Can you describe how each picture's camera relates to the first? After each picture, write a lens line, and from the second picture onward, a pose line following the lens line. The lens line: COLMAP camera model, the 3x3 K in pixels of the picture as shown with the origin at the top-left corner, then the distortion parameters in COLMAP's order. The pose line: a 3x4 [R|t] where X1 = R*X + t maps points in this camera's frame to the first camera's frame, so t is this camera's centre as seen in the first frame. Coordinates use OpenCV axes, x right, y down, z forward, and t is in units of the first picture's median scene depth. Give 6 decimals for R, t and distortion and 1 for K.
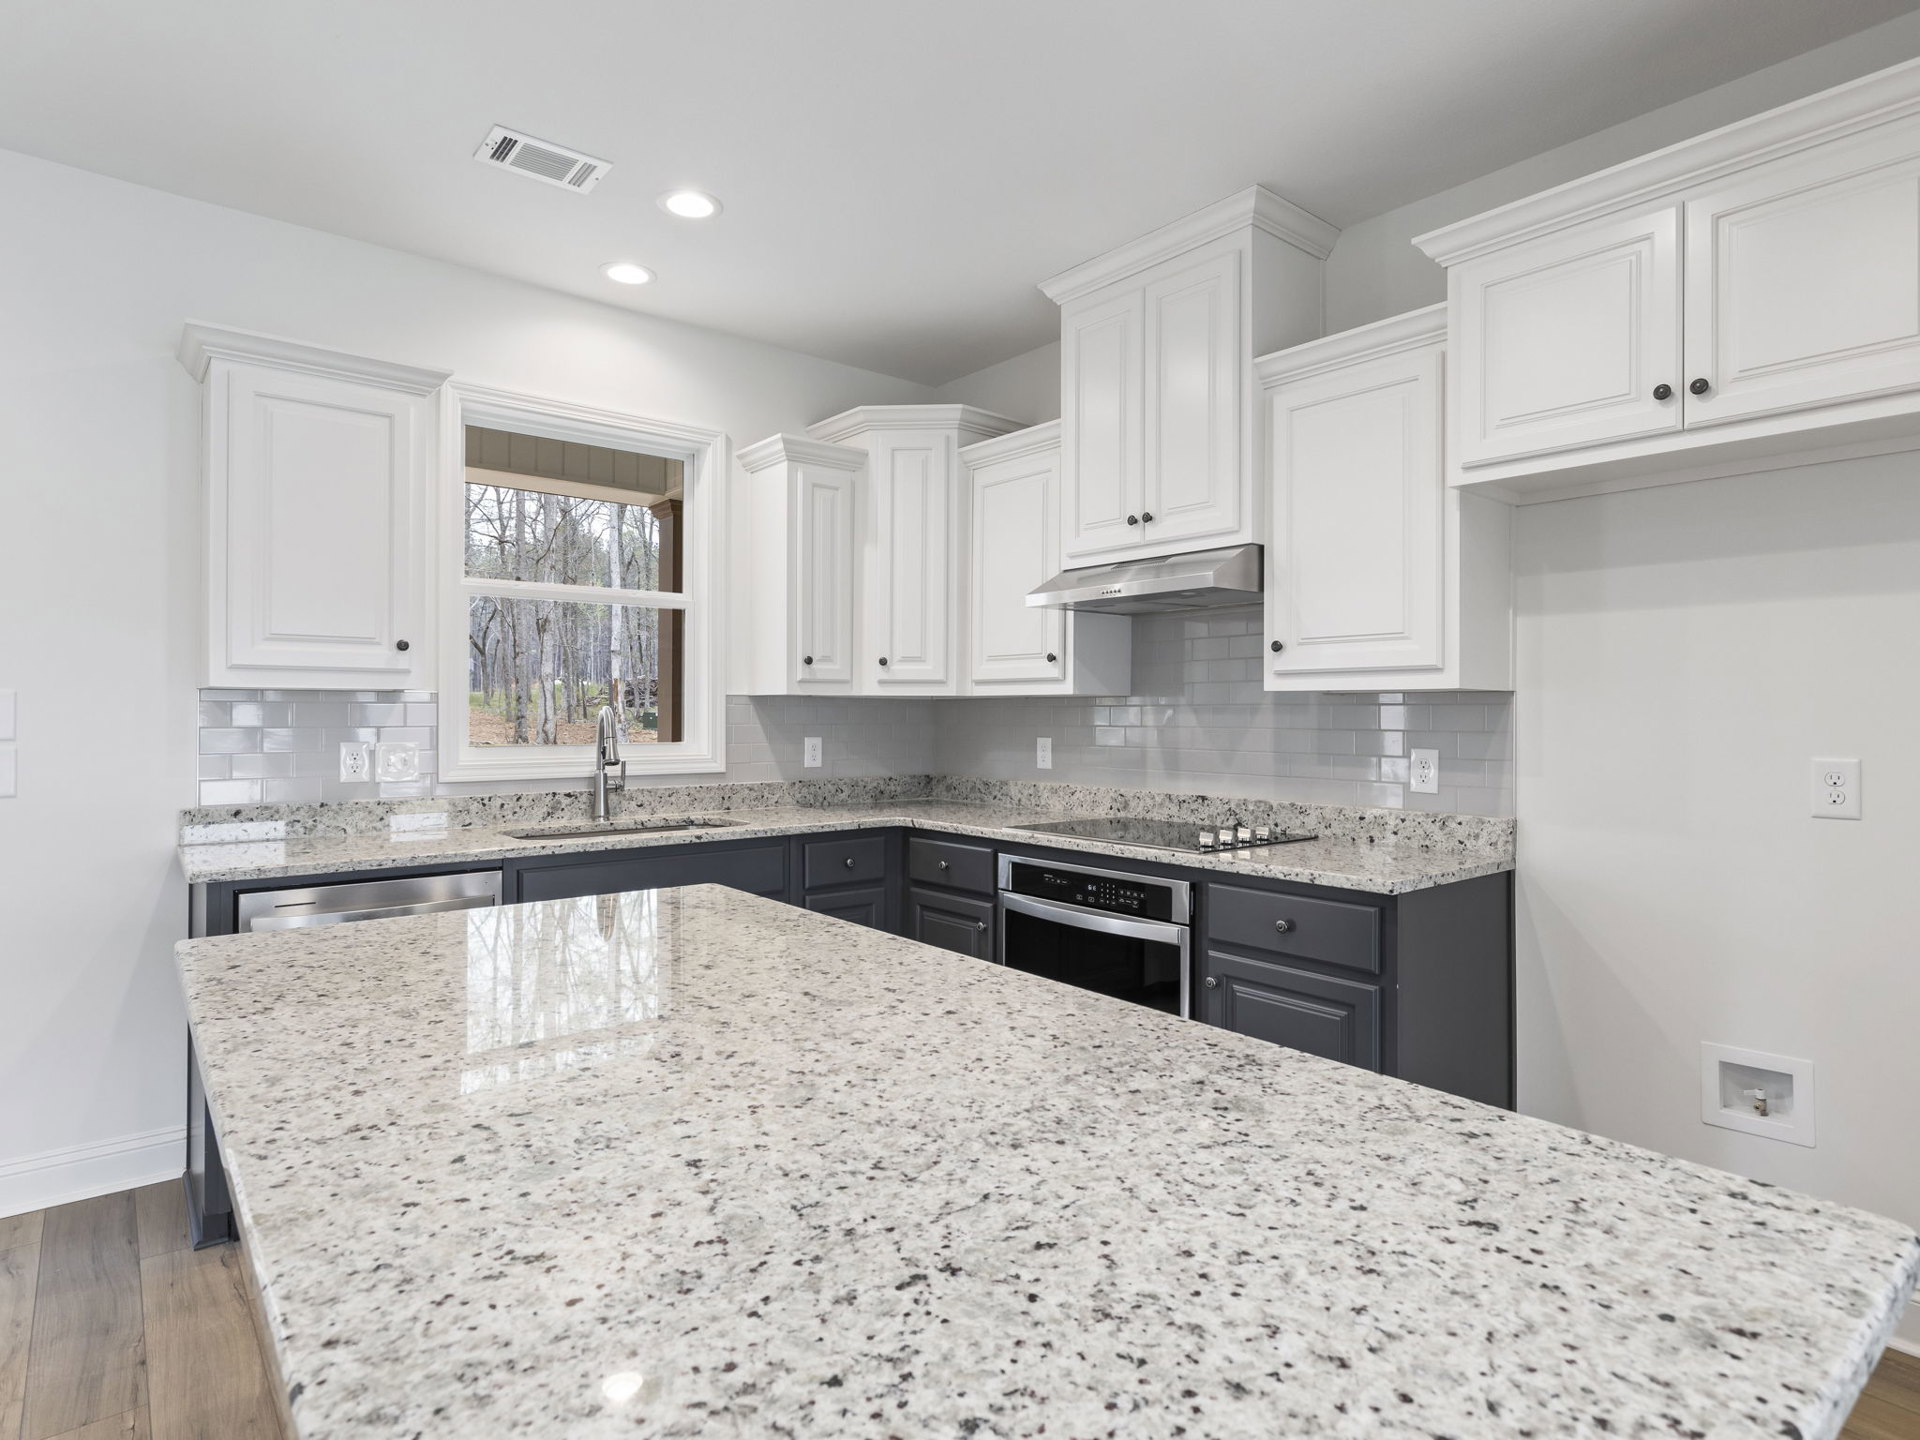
lens RADIAL K [[1053.4, 0, 965.8], [0, 1053.4, 705.3], [0, 0, 1]] dist [0.010106, -0.000924]
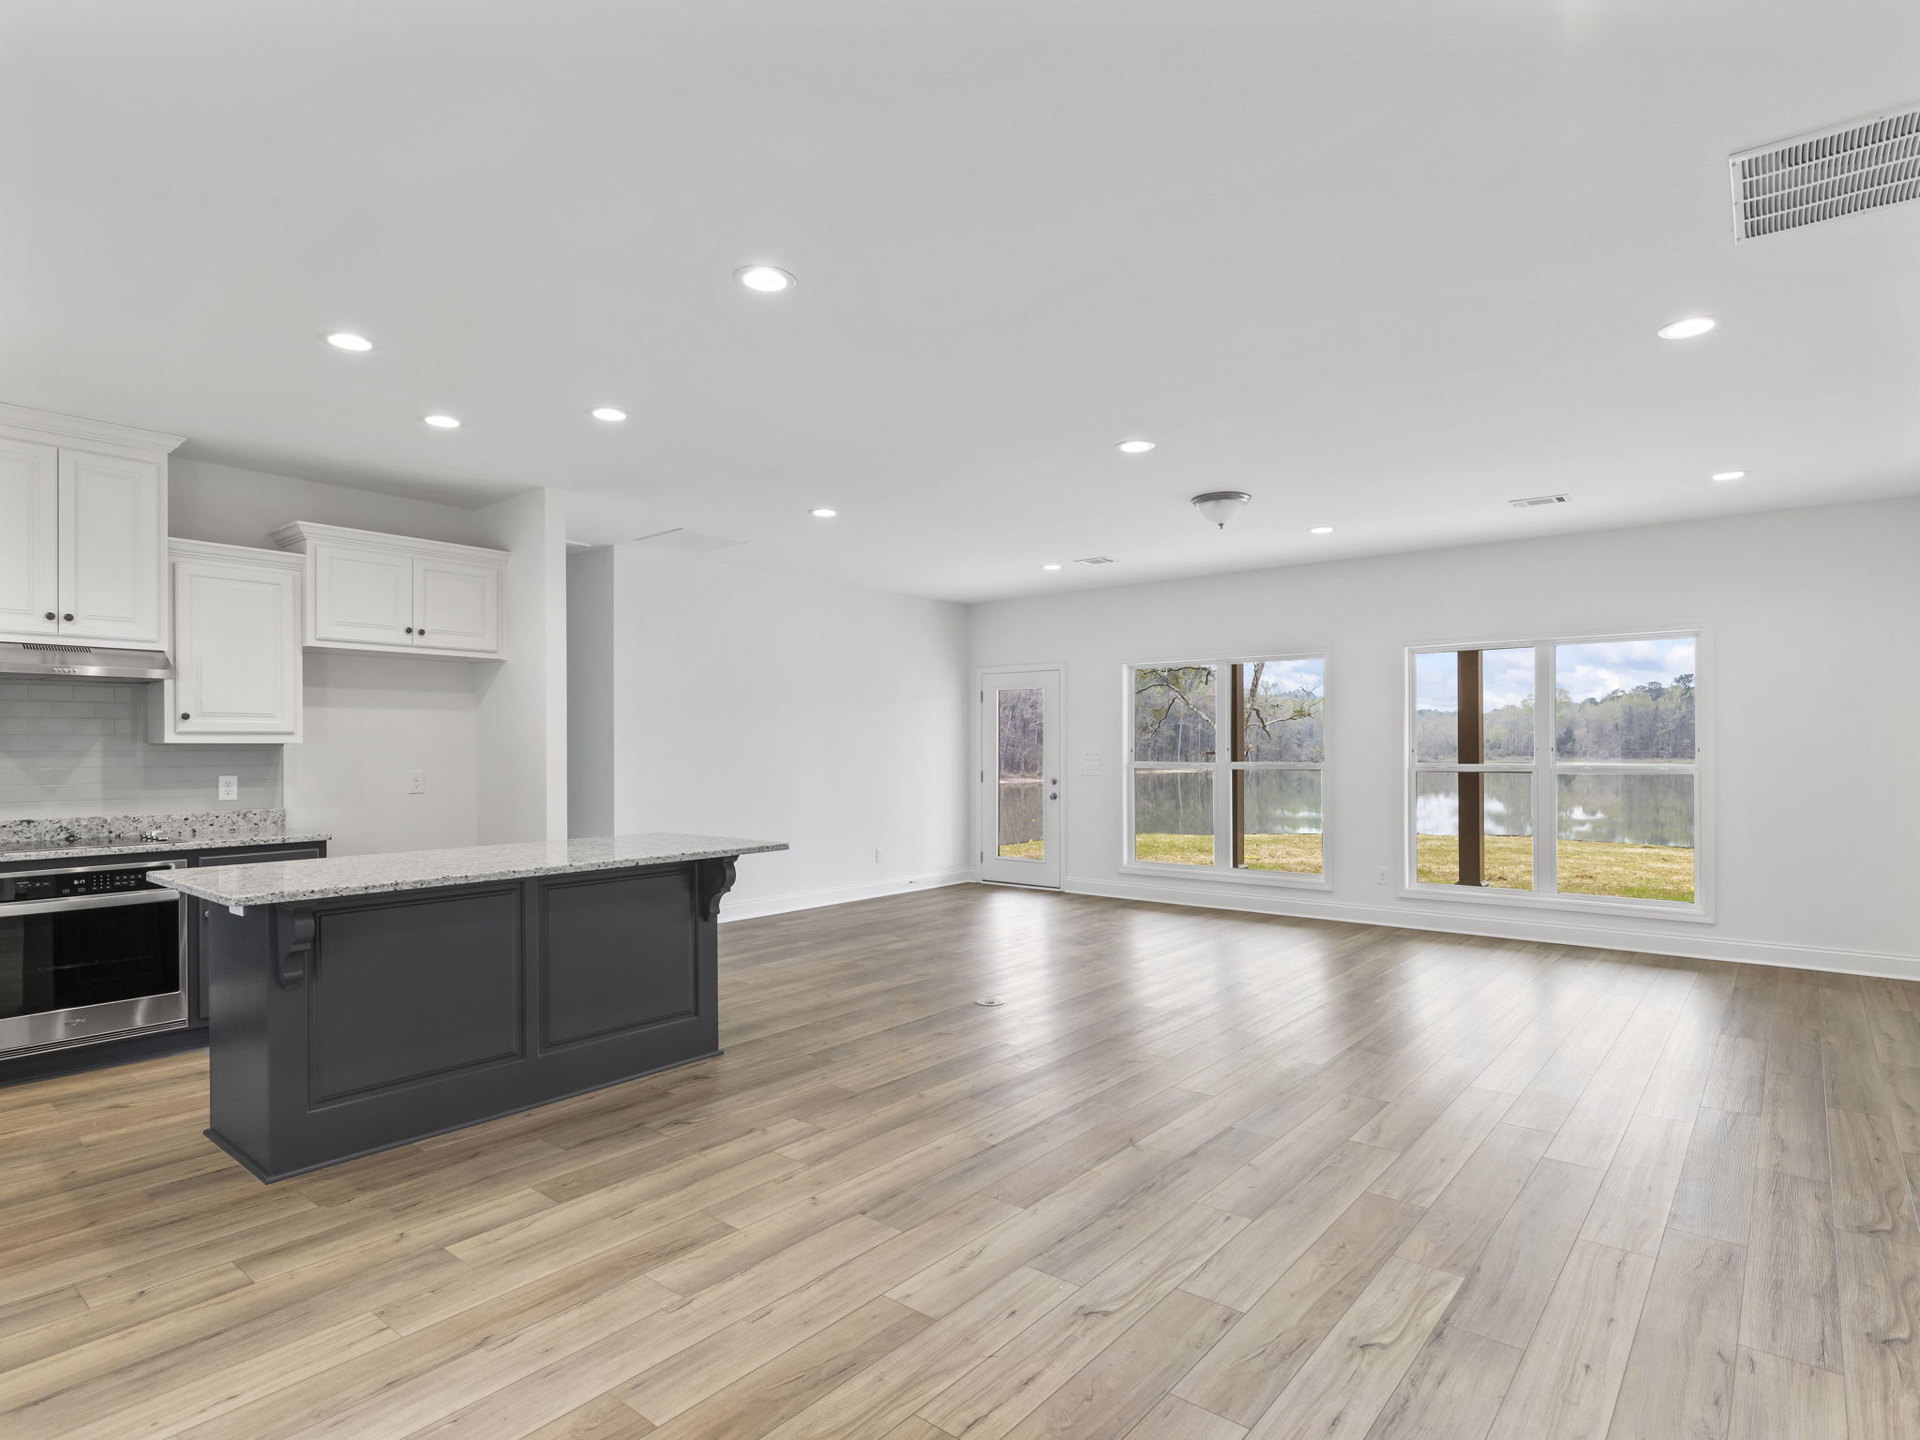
lens RADIAL K [[1030.4, 0, 960.5], [0, 1030.4, 753.3], [0, 0, 1]] dist [0.001608, -0.000944]
pose [[-0.186055, -0.006555, 0.982517, -1.233435], [-0.001962, 0.999978, 0.006300, -0.008162], [-0.982537, -0.000755, -0.186064, 0.084952]]
